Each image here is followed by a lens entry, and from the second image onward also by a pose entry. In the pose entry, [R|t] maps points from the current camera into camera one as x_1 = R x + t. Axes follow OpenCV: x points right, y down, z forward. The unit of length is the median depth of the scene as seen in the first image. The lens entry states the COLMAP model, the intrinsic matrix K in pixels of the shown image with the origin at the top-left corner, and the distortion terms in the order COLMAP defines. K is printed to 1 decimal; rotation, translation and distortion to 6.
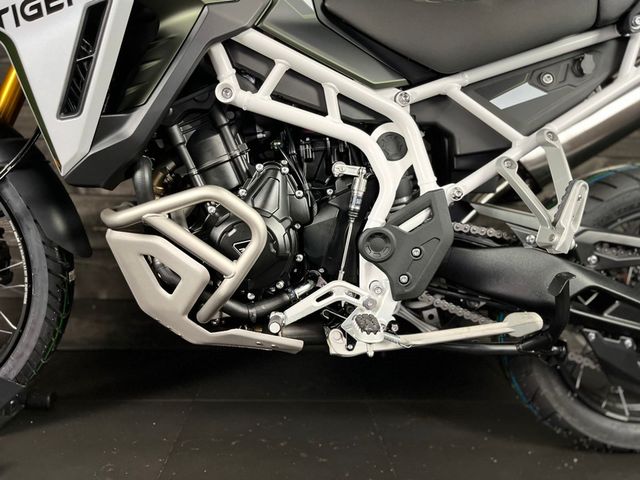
lens RADIAL K [[486.9, 0, 320.0], [0, 486.9, 240.0], [0, 0, 1]] dist [0.041724, -0.082047]
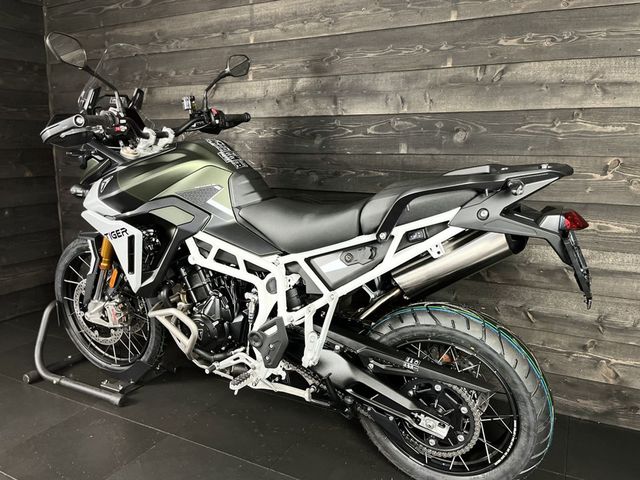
lens RADIAL K [[511.2, 0, 311.2], [0, 511.2, 242.5], [0, 0, 1]] dist [0.005435, -0.003564]
pose [[0.854116, 0.078104, -0.514184, 1.293794], [-0.018457, 0.992589, 0.120113, -0.607586], [0.519754, -0.093100, 0.849228, -0.580133]]
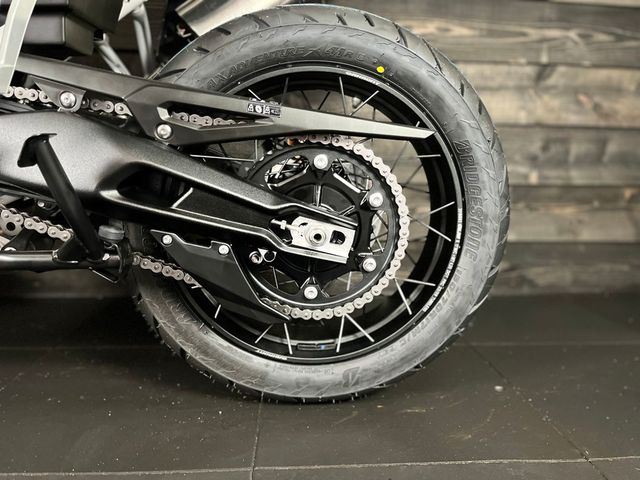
lens RADIAL K [[486.9, 0, 320.0], [0, 486.9, 240.0], [0, 0, 1]] dist [0.041724, -0.082047]
pose [[0.999852, -0.016466, 0.005006, 0.798667], [0.016063, 0.997275, 0.072004, 0.153478], [-0.006178, -0.071913, 0.997392, 0.300584]]
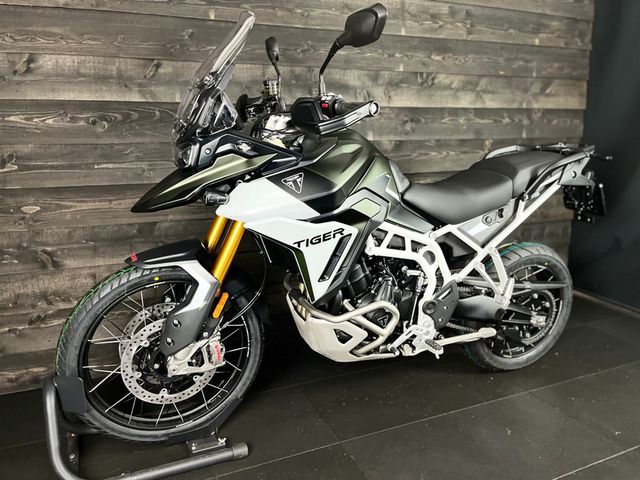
lens RADIAL K [[486.9, 0, 320.0], [0, 486.9, 240.0], [0, 0, 1]] dist [0.041724, -0.082047]
pose [[0.937131, -0.100279, 0.334260, -1.019782], [0.049104, 0.986187, 0.158191, -0.640648], [-0.345506, -0.131832, 0.929110, -0.812699]]
